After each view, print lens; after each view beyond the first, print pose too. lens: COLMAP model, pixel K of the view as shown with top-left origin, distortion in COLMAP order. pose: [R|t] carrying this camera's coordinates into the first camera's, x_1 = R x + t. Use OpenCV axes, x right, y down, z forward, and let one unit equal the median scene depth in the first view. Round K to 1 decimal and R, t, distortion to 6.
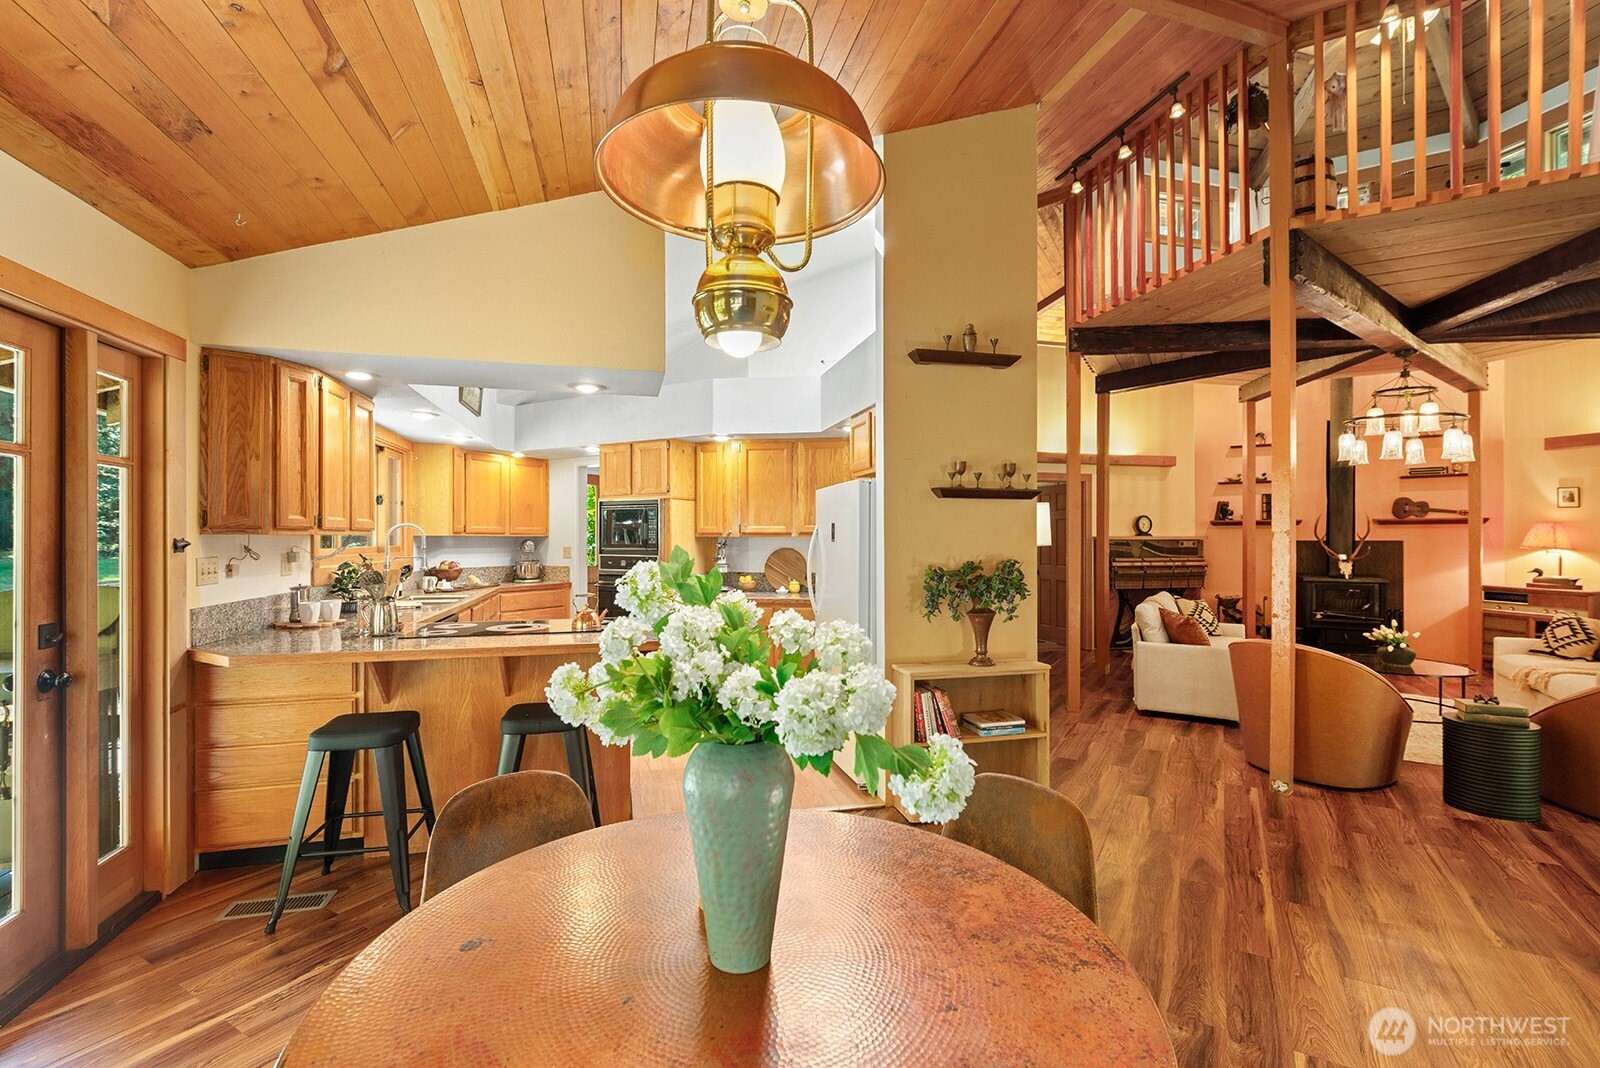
lens RADIAL K [[735.0, 0, 852.5], [0, 735.0, 534.3], [0, 0, 1]] dist [0.013104, -0.000925]
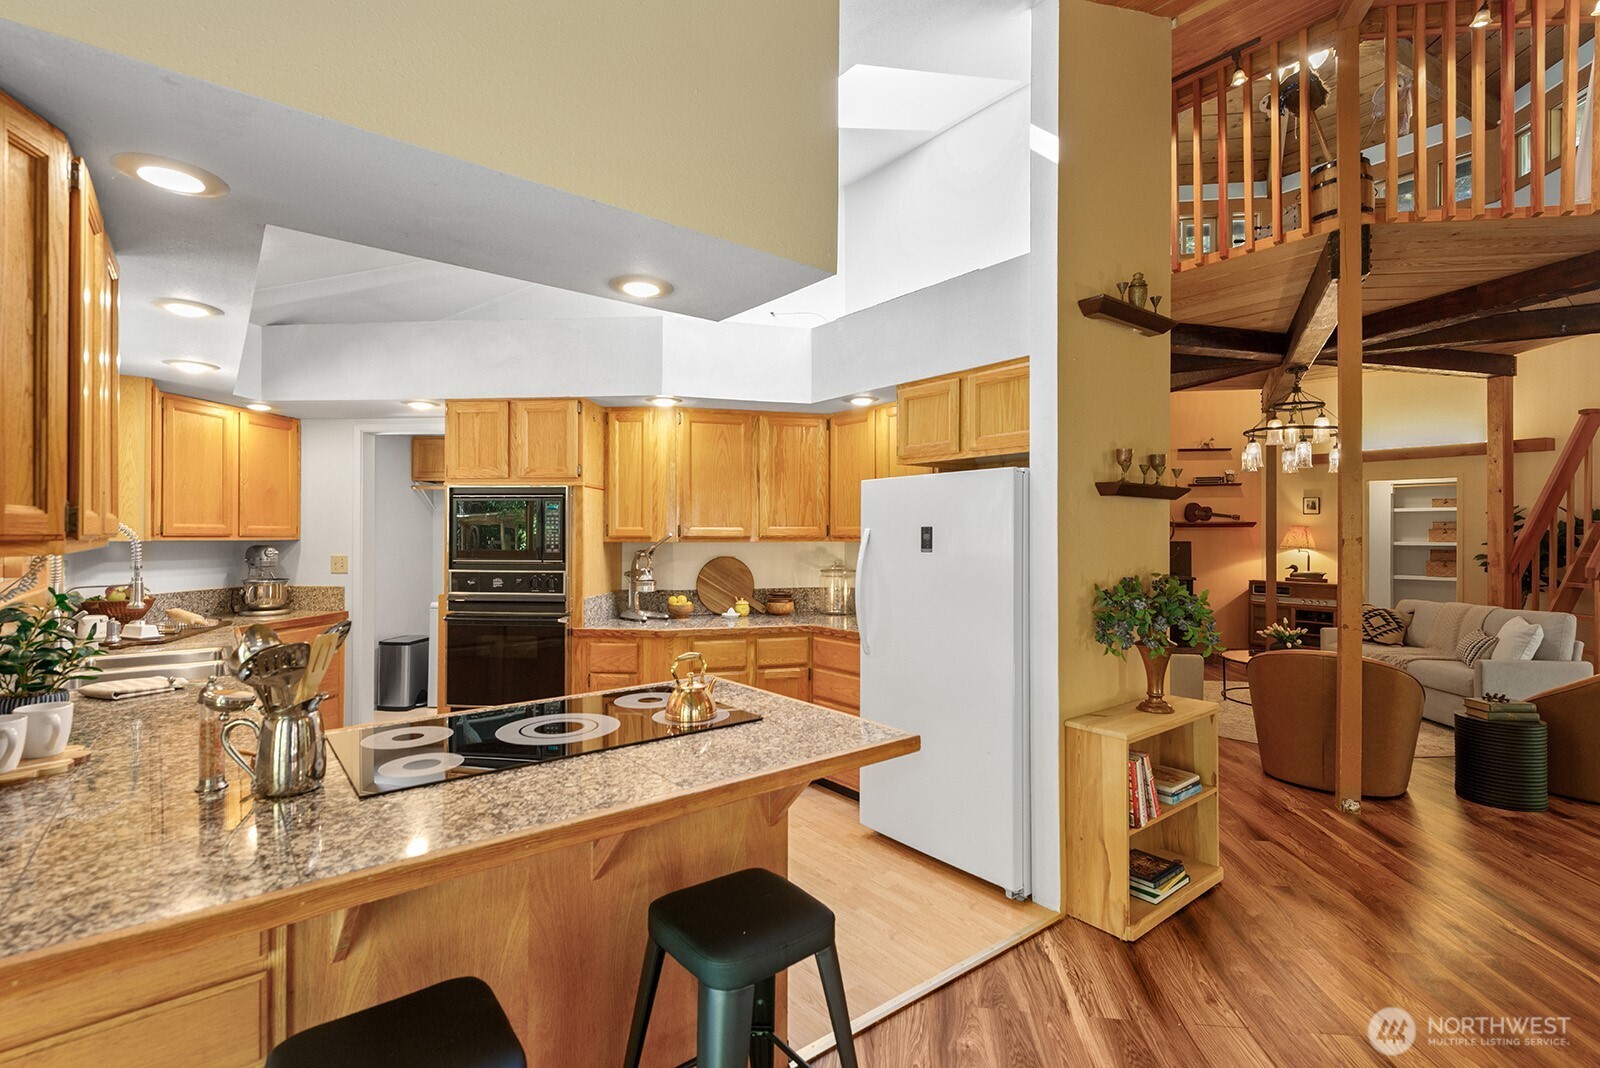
lens RADIAL K [[735.0, 0, 833.0], [0, 735.0, 528.3], [0, 0, 1]] dist [0.013104, -0.000925]
pose [[0.915820, 0.004908, 0.401559, -0.302952], [-0.003656, 0.999986, -0.003885, -0.007574], [-0.401573, 0.002090, 0.915825, 0.281890]]
